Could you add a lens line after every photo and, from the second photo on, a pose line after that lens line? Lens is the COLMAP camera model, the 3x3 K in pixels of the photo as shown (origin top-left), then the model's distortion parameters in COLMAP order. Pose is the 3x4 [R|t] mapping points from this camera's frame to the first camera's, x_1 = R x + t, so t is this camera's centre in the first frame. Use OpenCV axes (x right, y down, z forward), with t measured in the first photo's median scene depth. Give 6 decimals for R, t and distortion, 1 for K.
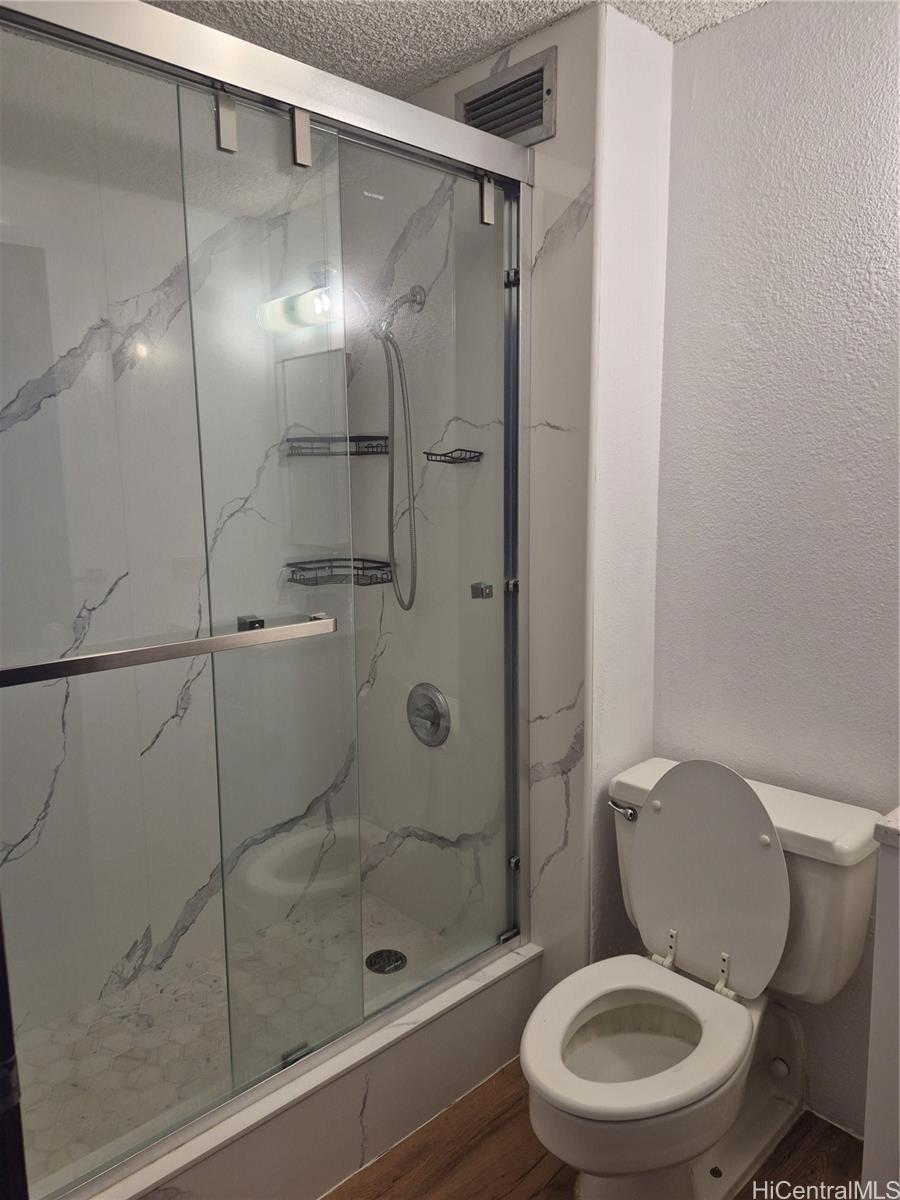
lens RADIAL K [[821.0, 0, 466.3], [0, 821.0, 601.9], [0, 0, 1]] dist [0.054519, -0.064330]
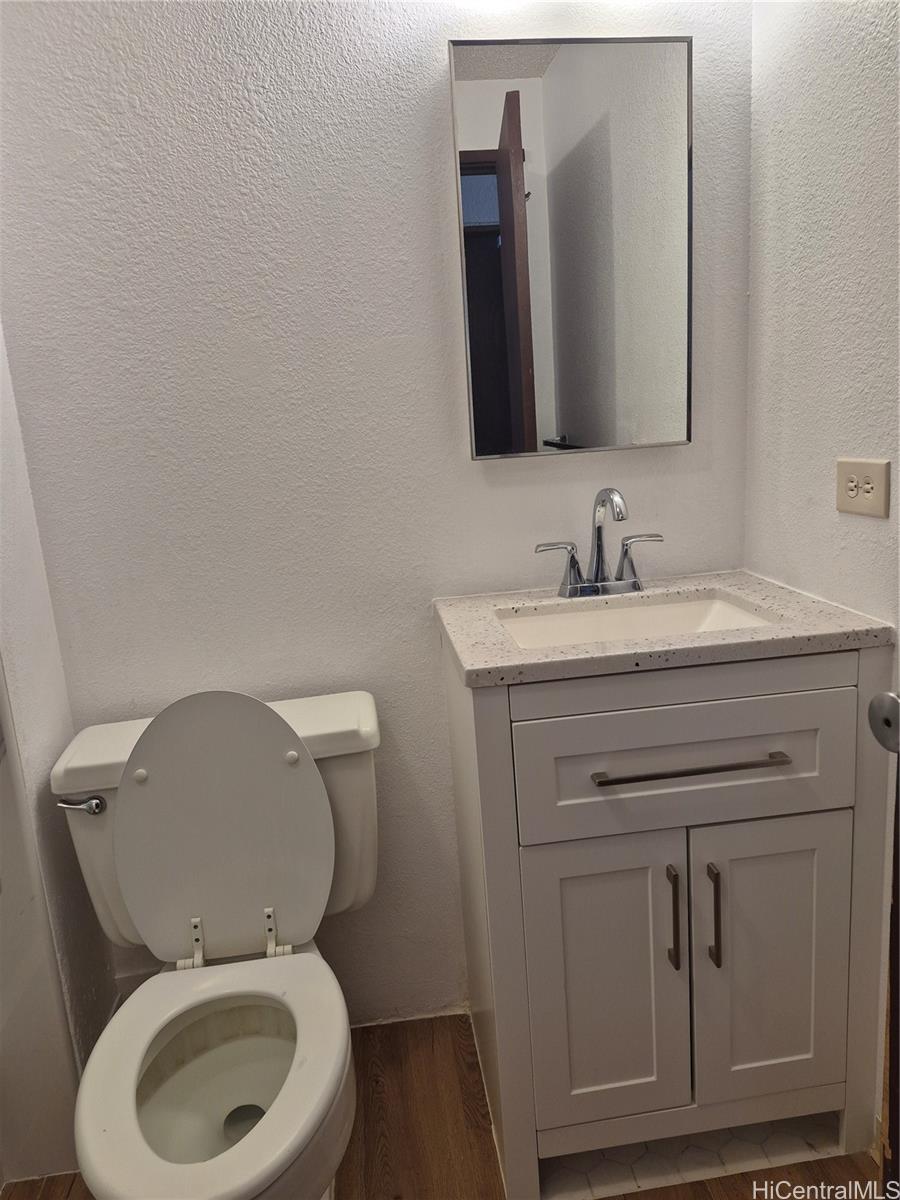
lens RADIAL K [[821.0, 0, 466.3], [0, 821.0, 601.9], [0, 0, 1]] dist [0.054519, -0.064330]
pose [[0.592436, -0.205356, 0.779005, -0.155278], [0.179948, 0.976267, 0.120506, 0.058260], [-0.785263, 0.068789, 0.615329, 0.309983]]
